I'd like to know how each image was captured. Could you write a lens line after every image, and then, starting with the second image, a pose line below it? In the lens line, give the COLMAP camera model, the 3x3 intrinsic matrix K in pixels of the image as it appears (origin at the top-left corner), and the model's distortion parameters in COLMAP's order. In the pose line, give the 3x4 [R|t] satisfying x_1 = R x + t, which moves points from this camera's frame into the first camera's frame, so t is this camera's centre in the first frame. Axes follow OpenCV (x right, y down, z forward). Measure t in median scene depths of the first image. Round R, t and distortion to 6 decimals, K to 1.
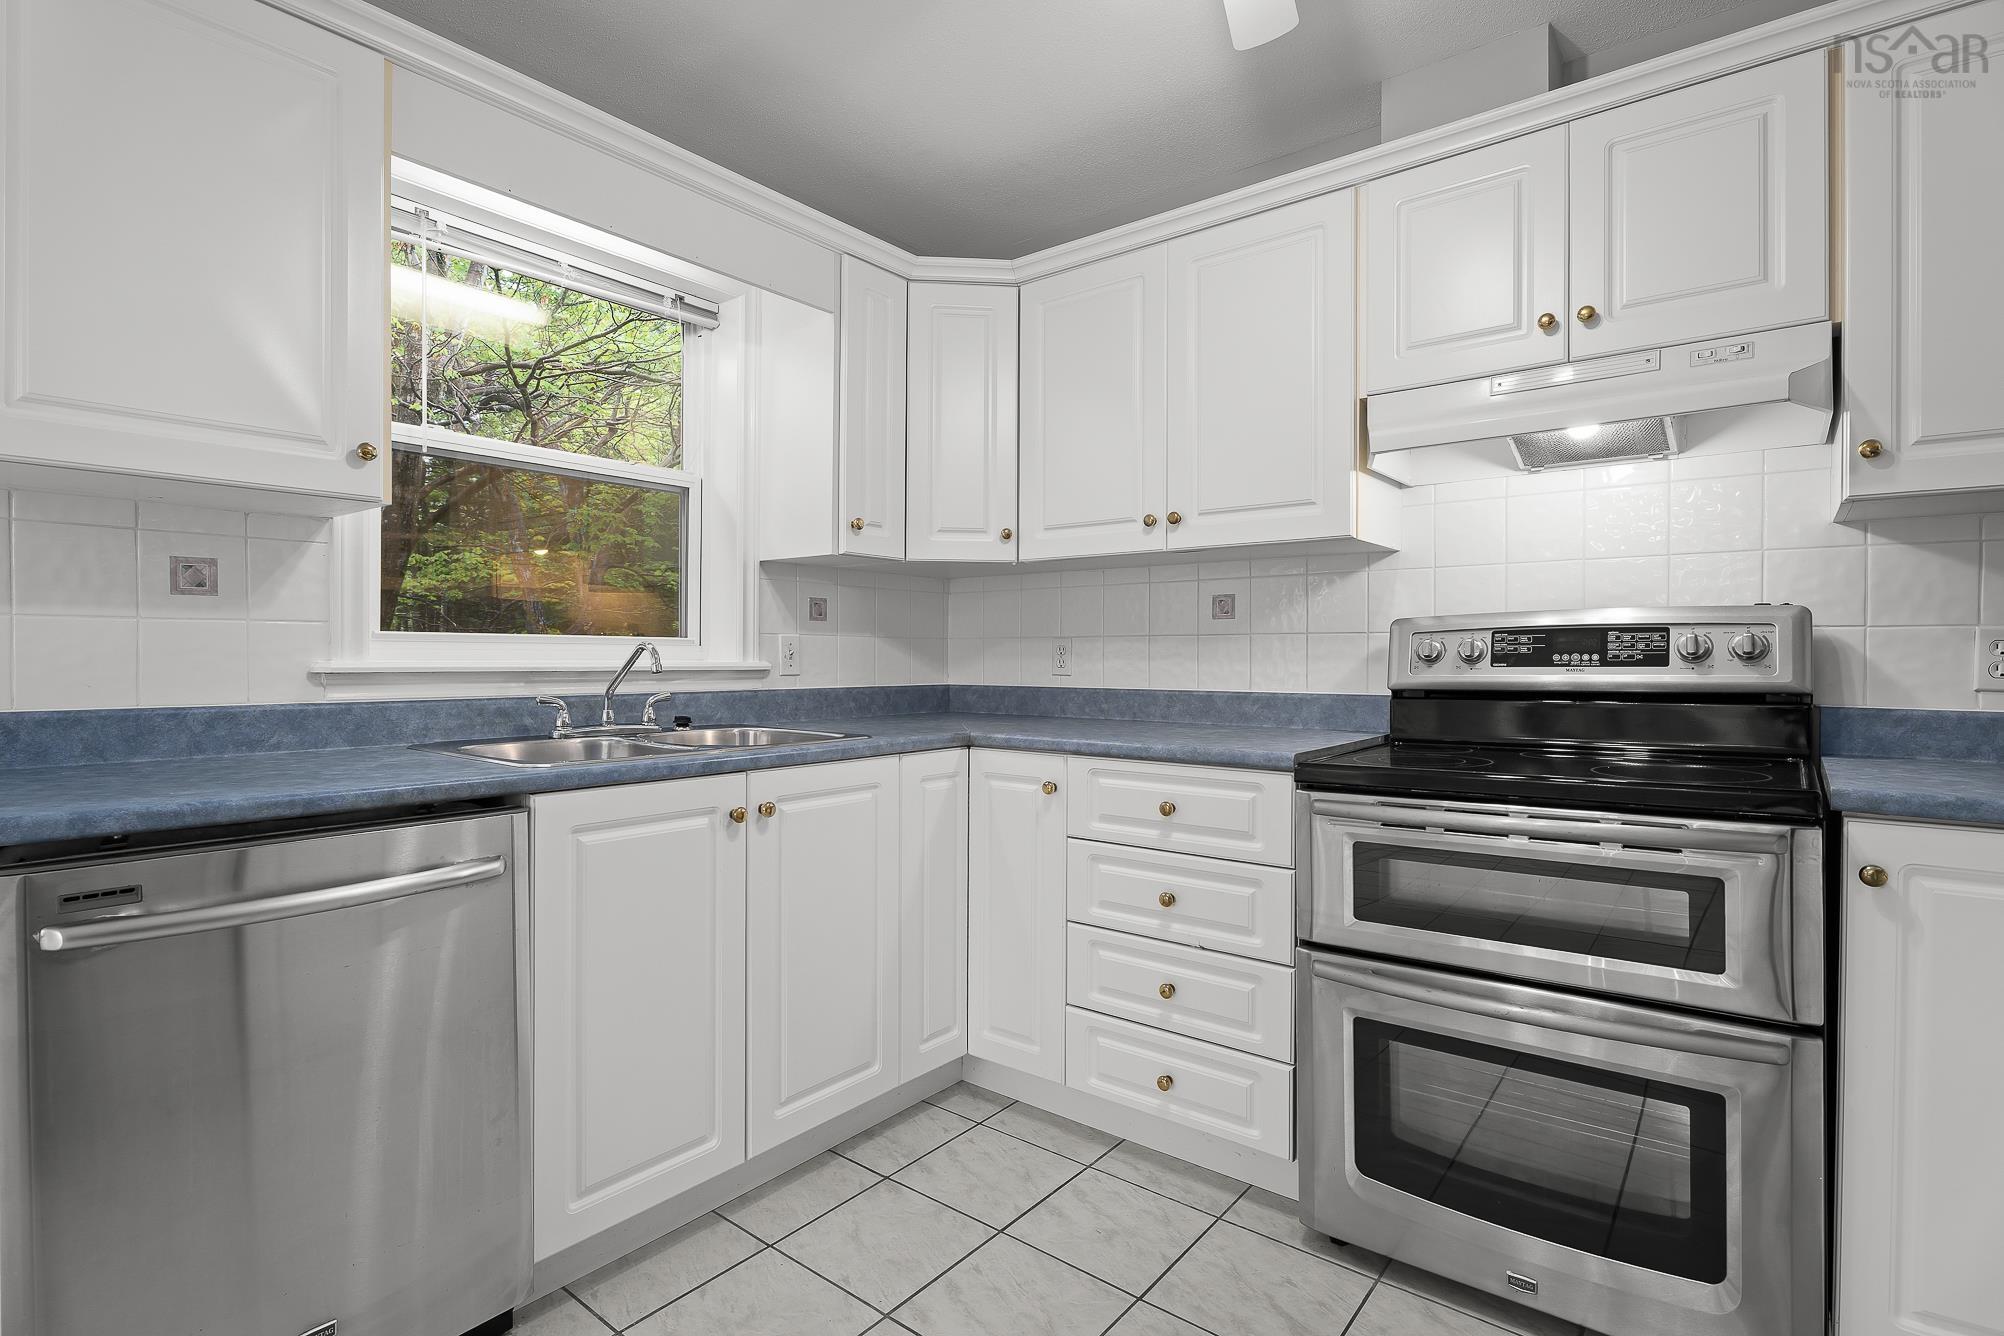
lens RADIAL K [[995.3, 0, 1002.0], [0, 995.3, 668.0], [0, 0, 1]] dist [-0.000715, 0.000373]
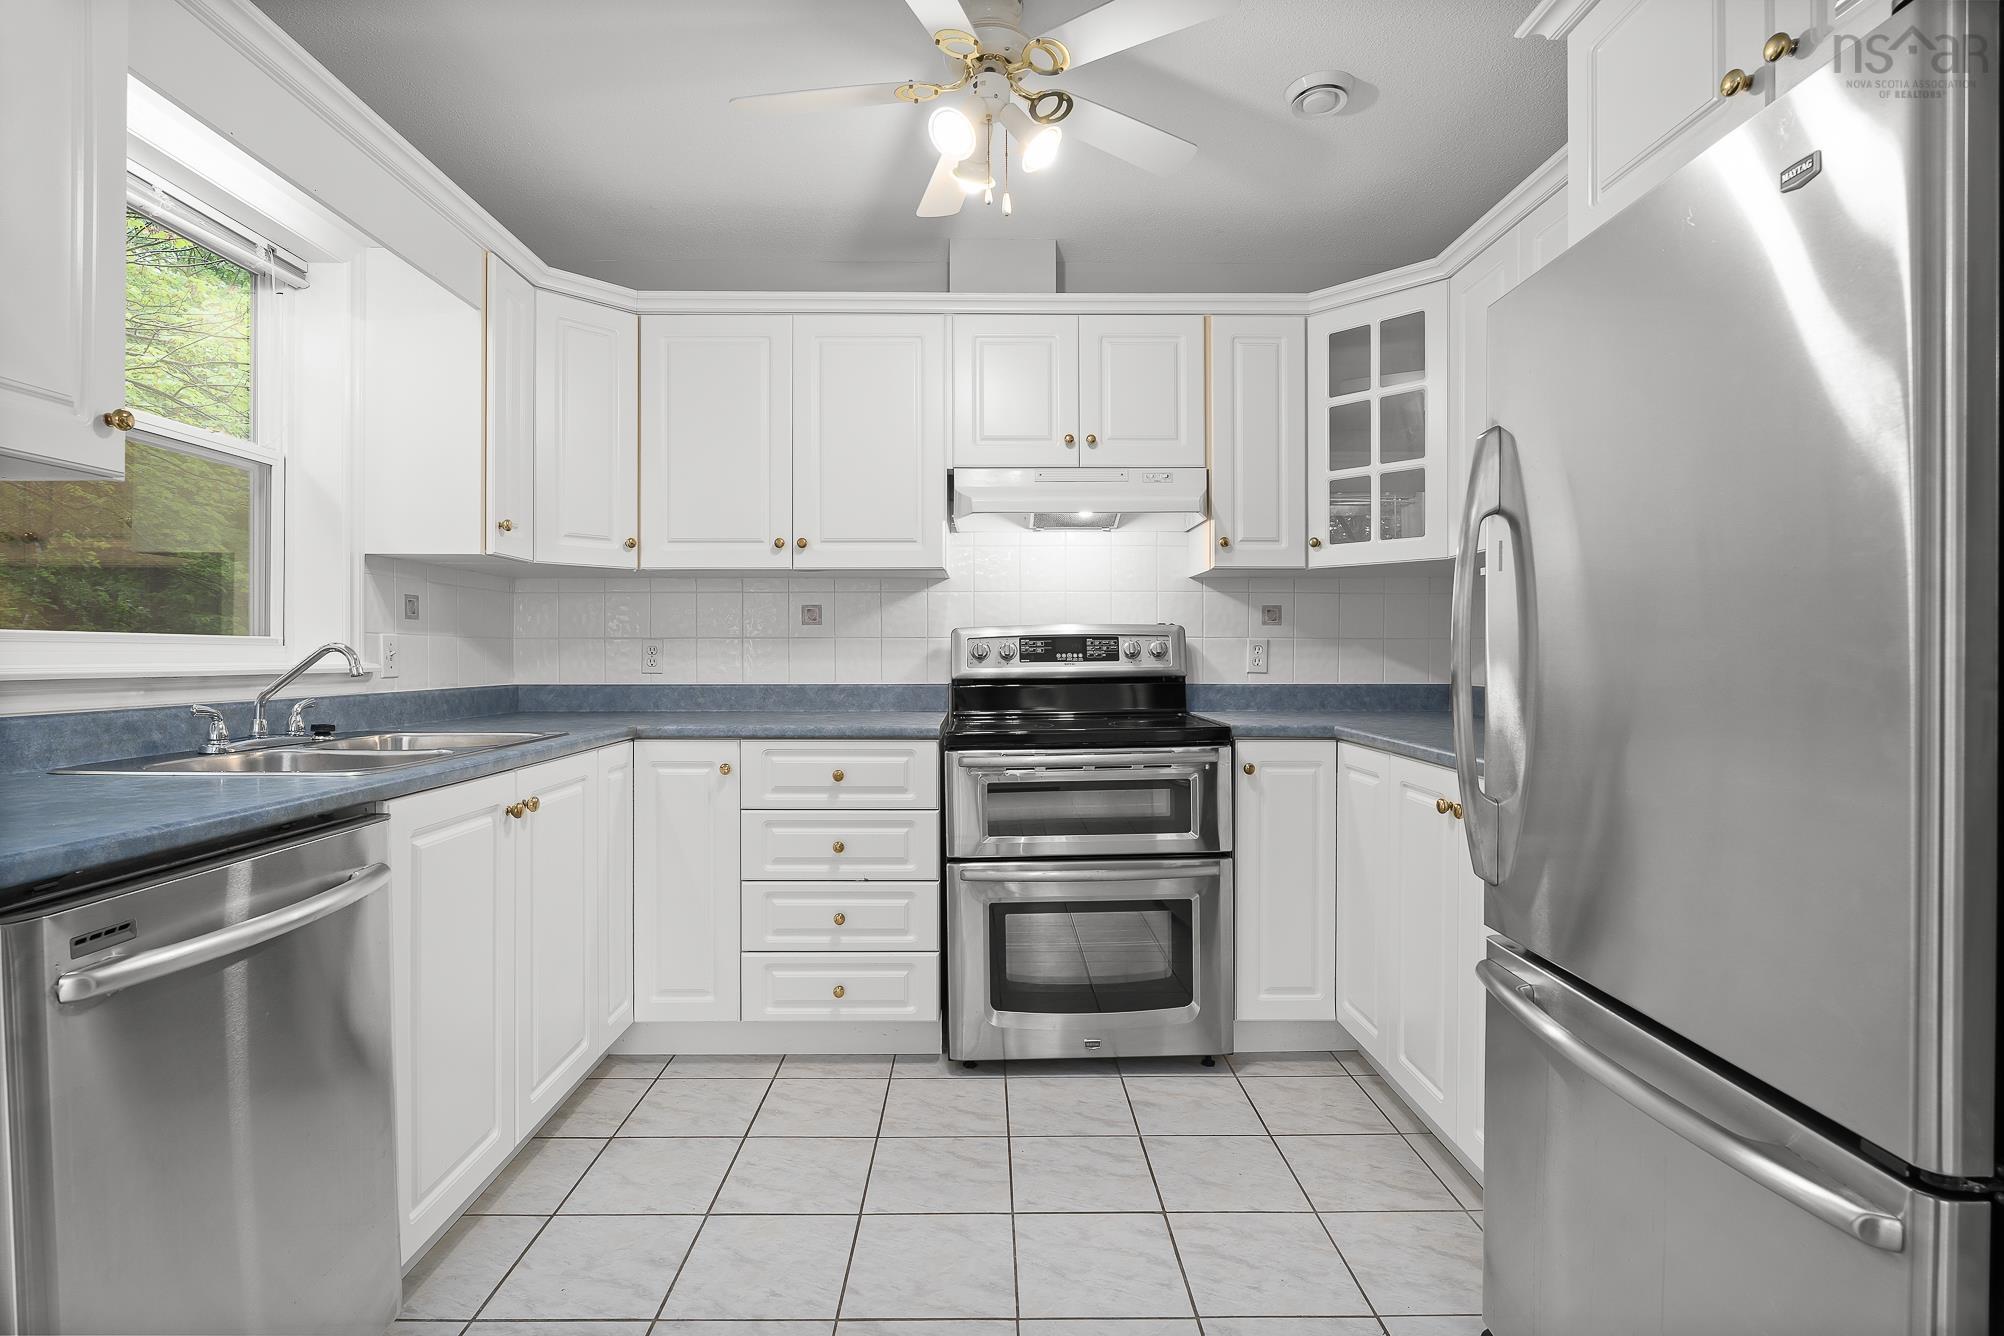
lens RADIAL K [[1010.7, 0, 1002.0], [0, 1010.7, 668.0], [0, 0, 1]] dist [0.000224, -0.000104]
pose [[0.757893, -0.012026, 0.652269, -0.490028], [0.010048, 0.999927, 0.006761, -0.002949], [-0.652302, 0.001430, 0.757958, -0.110027]]
